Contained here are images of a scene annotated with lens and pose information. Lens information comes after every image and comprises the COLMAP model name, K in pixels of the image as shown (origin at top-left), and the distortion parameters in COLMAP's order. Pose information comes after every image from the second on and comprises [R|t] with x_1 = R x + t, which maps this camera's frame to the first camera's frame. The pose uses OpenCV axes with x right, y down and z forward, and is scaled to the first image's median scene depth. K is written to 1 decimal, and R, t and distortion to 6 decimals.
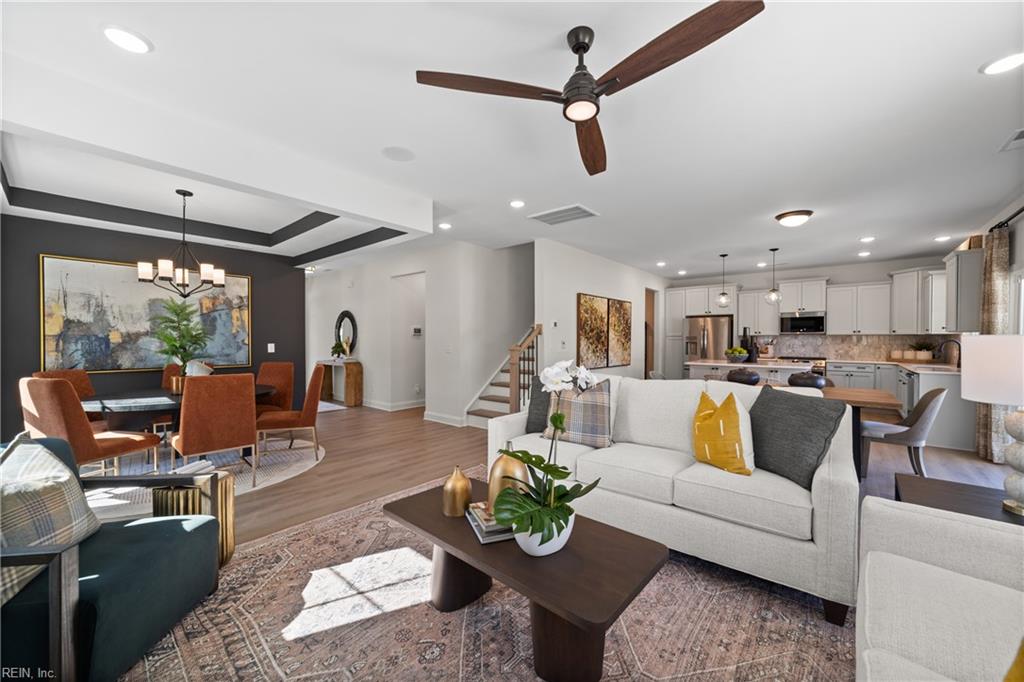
lens RADIAL K [[392.1, 0, 518.7], [0, 392.1, 343.4], [0, 0, 1]] dist [-0.008700, 0.004518]
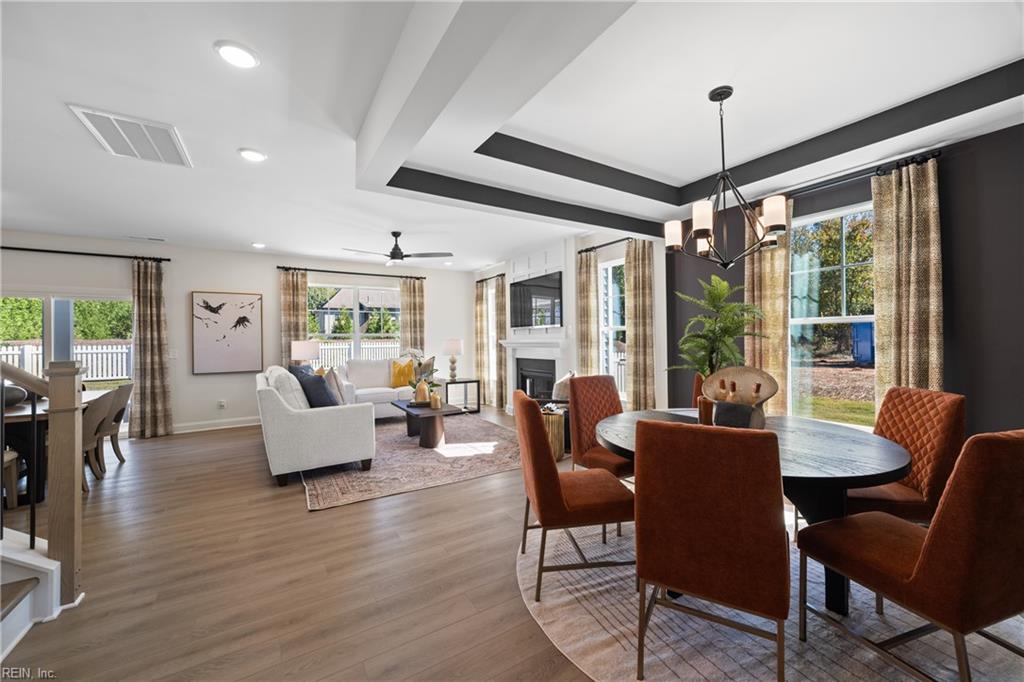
lens RADIAL K [[392.1, 0, 520.2], [0, 392.1, 337.3], [0, 0, 1]] dist [-0.008700, 0.004518]
pose [[-0.951499, 0.012291, 0.307407, -0.431228], [0.014358, 0.999887, 0.004462, -0.011491], [-0.307317, 0.008660, -0.951568, 0.958196]]
